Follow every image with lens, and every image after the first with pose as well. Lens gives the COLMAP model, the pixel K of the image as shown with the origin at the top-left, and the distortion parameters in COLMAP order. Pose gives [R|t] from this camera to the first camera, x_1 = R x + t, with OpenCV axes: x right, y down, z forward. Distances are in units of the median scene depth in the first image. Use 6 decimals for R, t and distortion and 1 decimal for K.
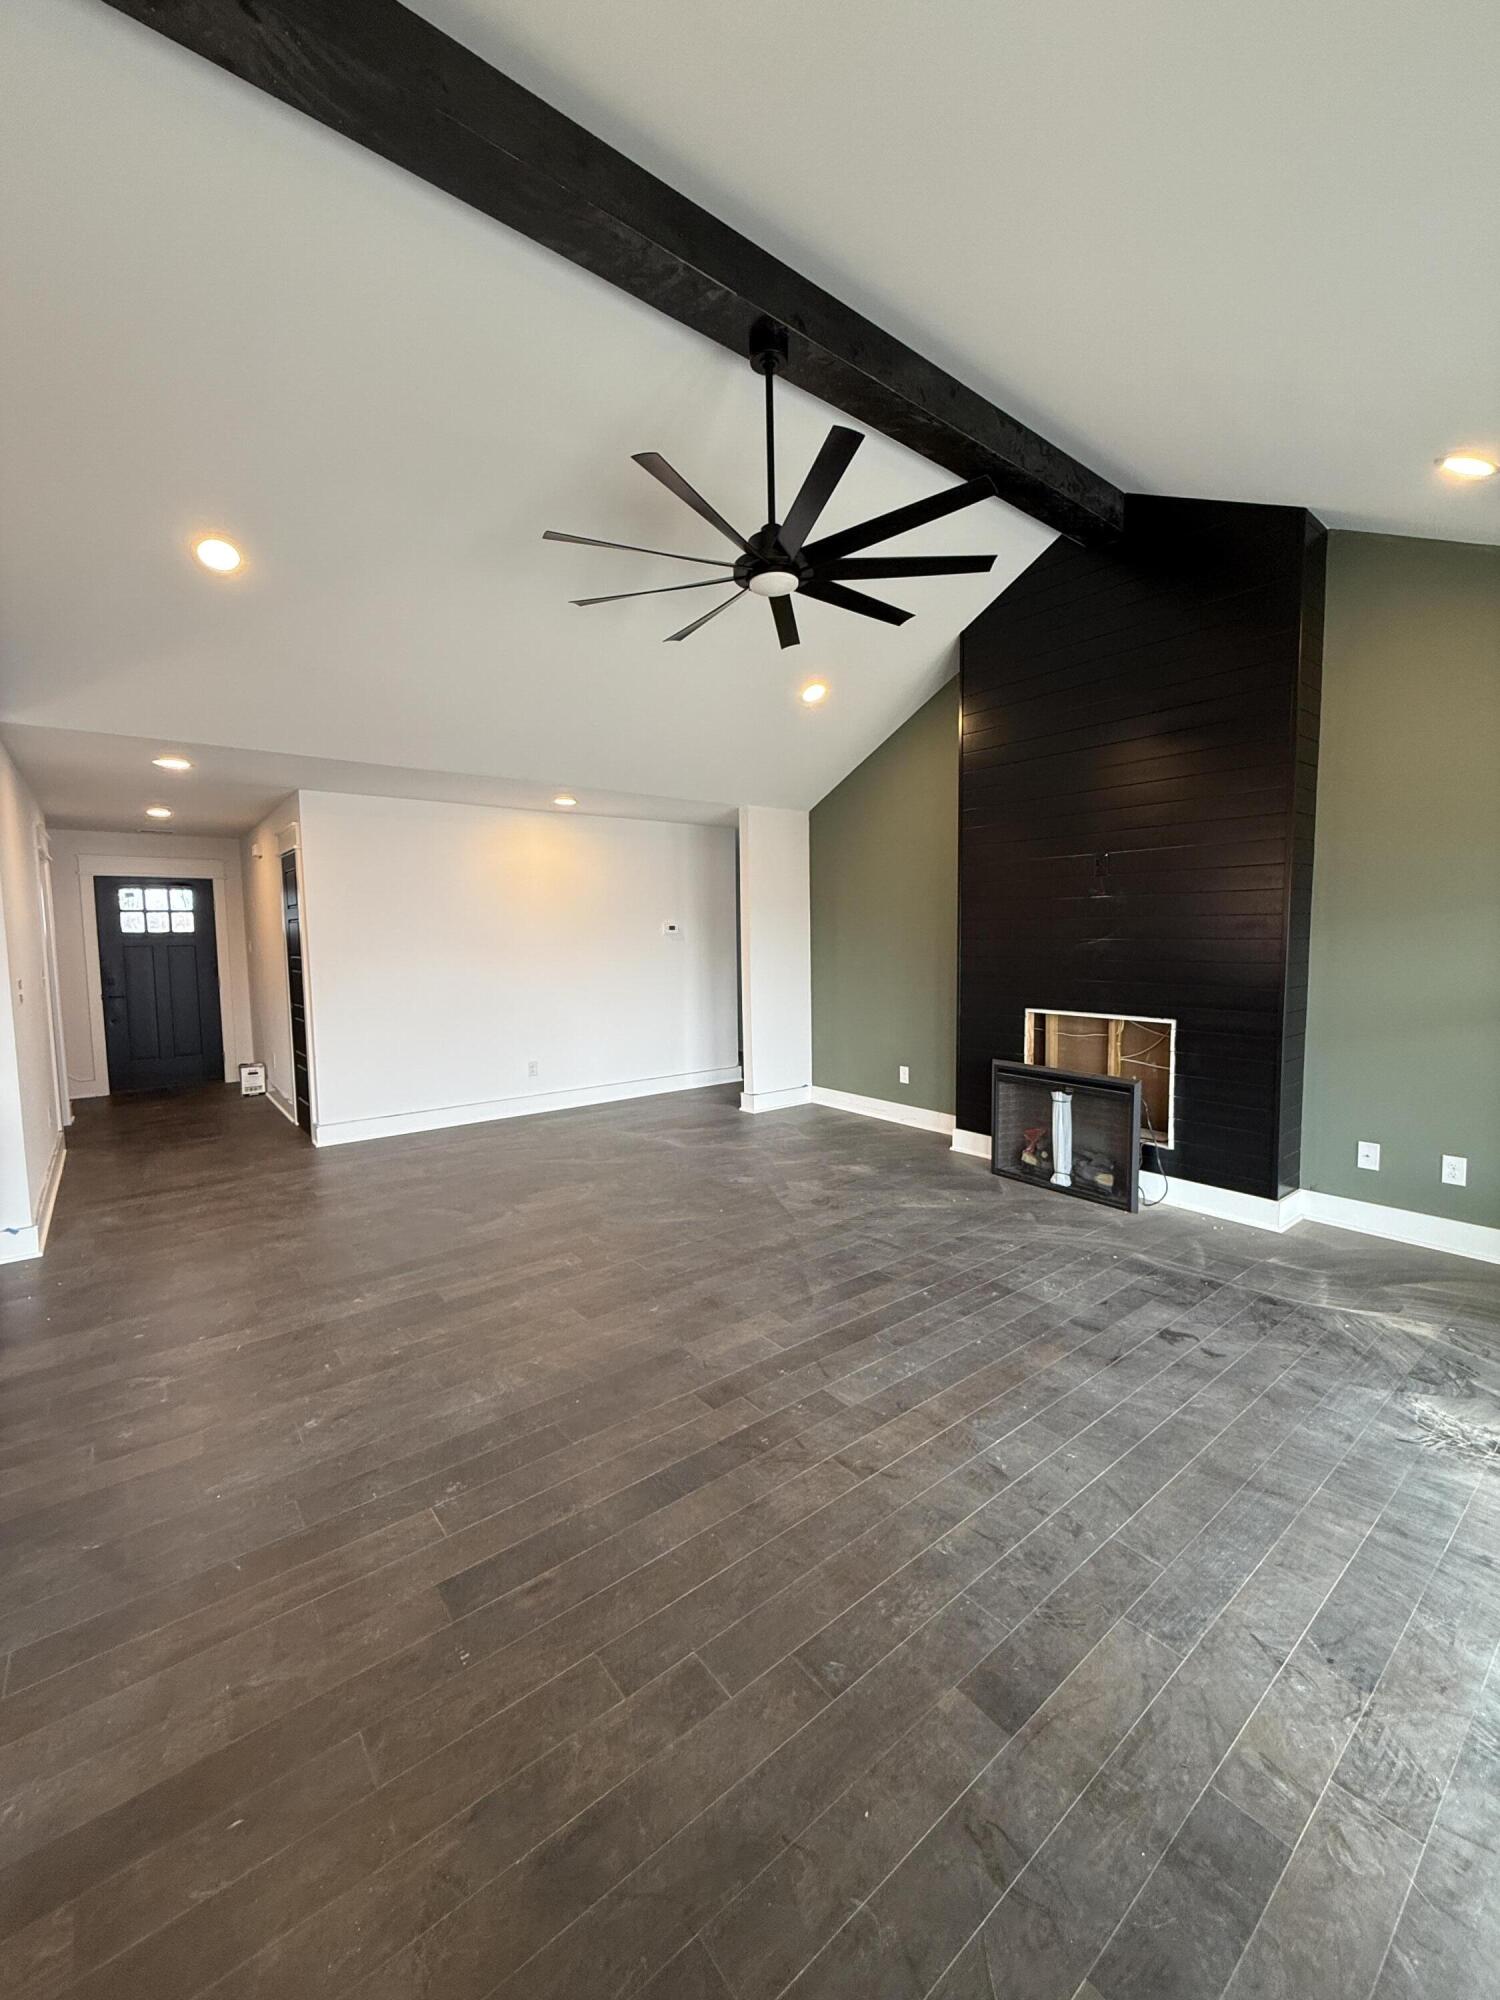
lens RADIAL K [[801.1, 0, 750.2], [0, 801.1, 992.5], [0, 0, 1]] dist [0.001134, 0.000882]
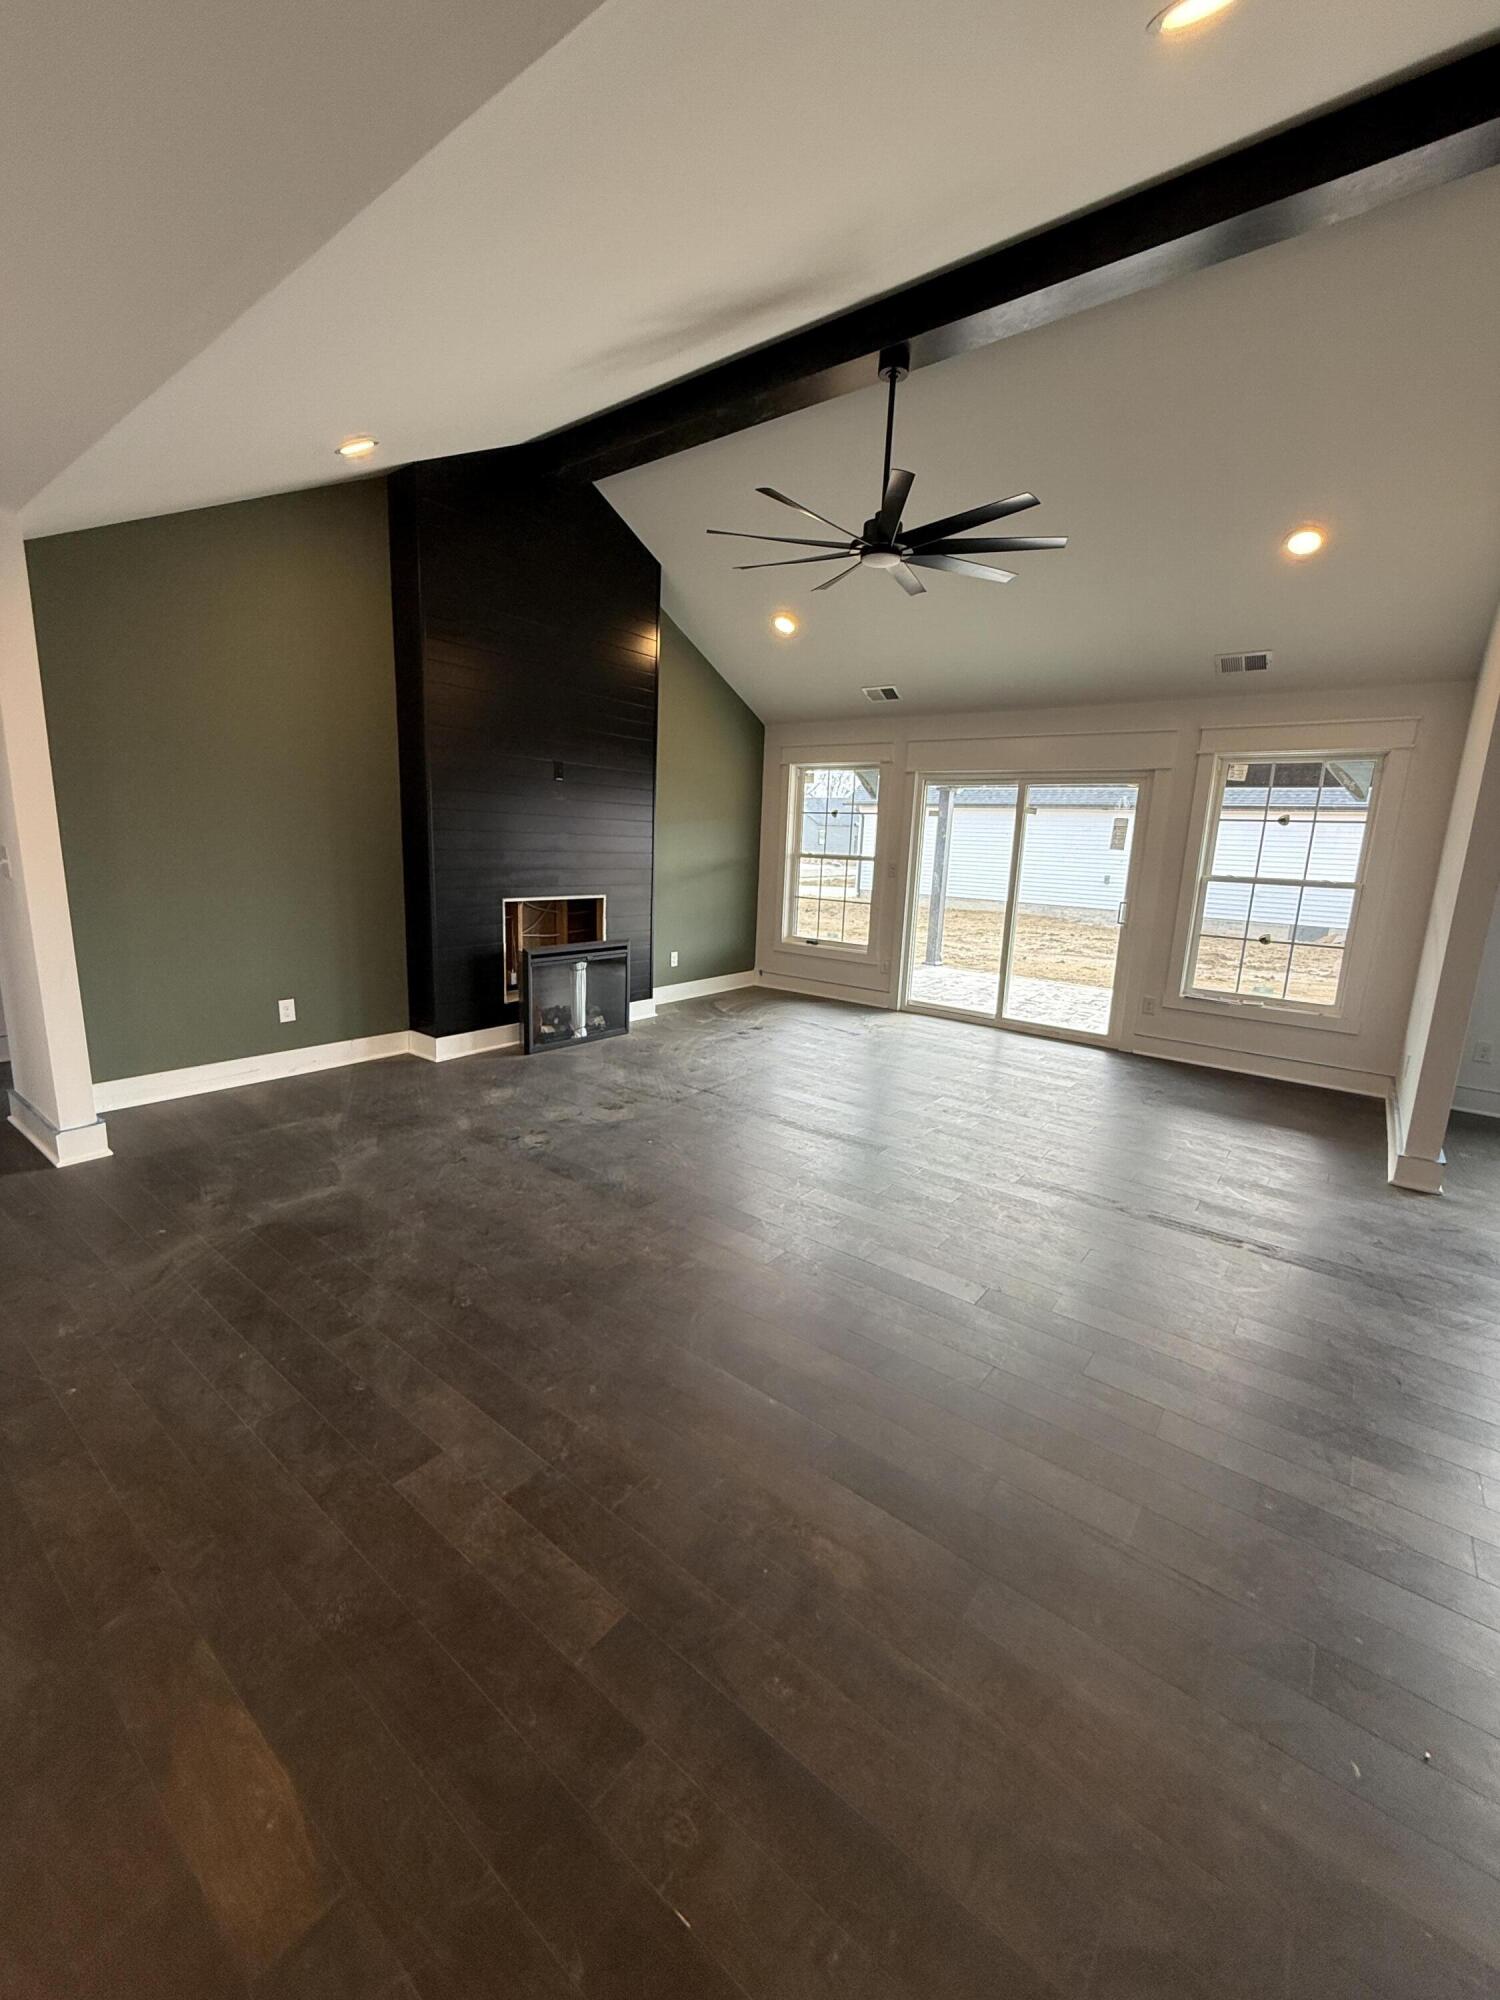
lens RADIAL K [[801.1, 0, 747.2], [0, 801.1, 990.1], [0, 0, 1]] dist [0.001134, 0.000882]
pose [[-0.237155, -0.178137, 0.955000, -0.817139], [0.038096, 0.980583, 0.192370, -0.056679], [-0.970724, 0.082003, -0.225764, 1.002211]]
